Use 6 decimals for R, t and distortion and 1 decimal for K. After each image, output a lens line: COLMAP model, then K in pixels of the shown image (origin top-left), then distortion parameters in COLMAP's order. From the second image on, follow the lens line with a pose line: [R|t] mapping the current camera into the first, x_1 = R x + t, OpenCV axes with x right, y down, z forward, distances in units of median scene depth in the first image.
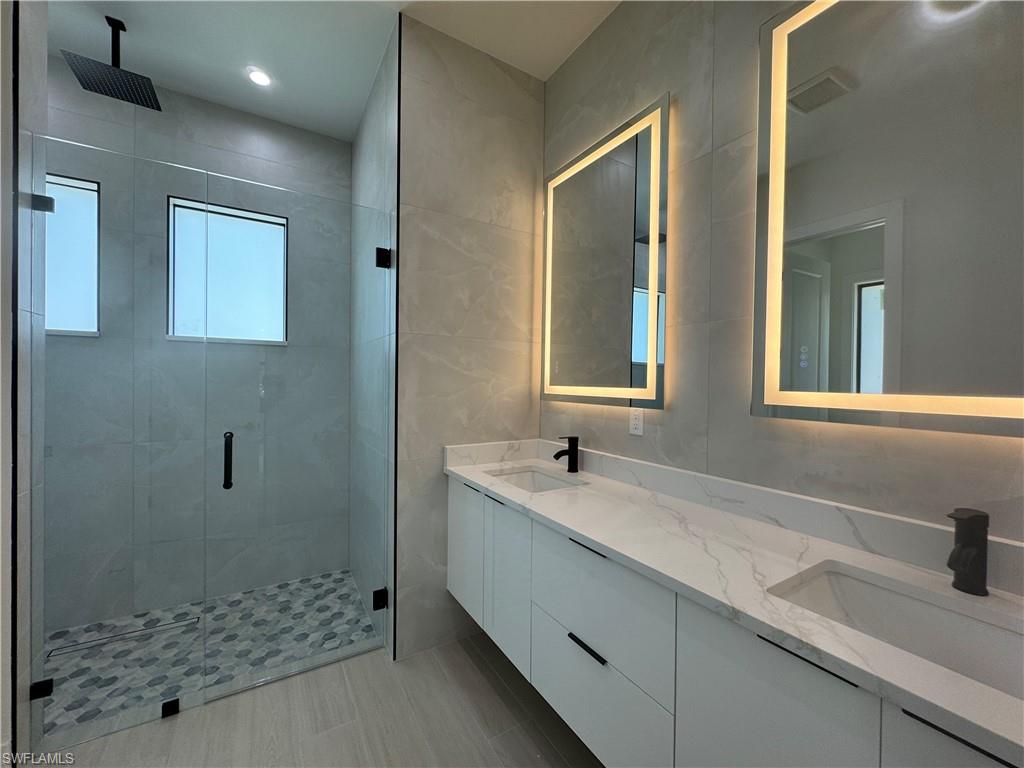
lens RADIAL K [[409.2, 0, 518.3], [0, 409.2, 386.1], [0, 0, 1]] dist [-0.000058, 0.000257]
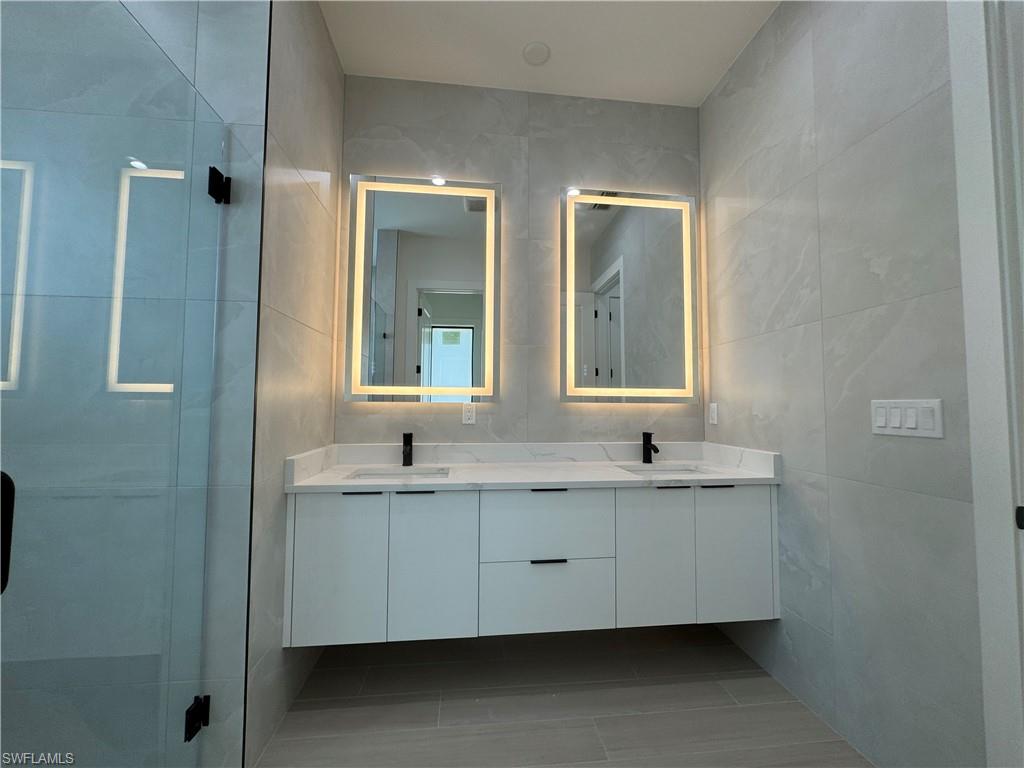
lens RADIAL K [[409.2, 0, 520.7], [0, 409.2, 380.5], [0, 0, 1]] dist [-0.000058, 0.000257]
pose [[0.430767, 0.039697, 0.901590, -0.817103], [0.008271, 0.998816, -0.047929, 0.046550], [-0.902426, 0.028103, 0.429928, 0.303104]]
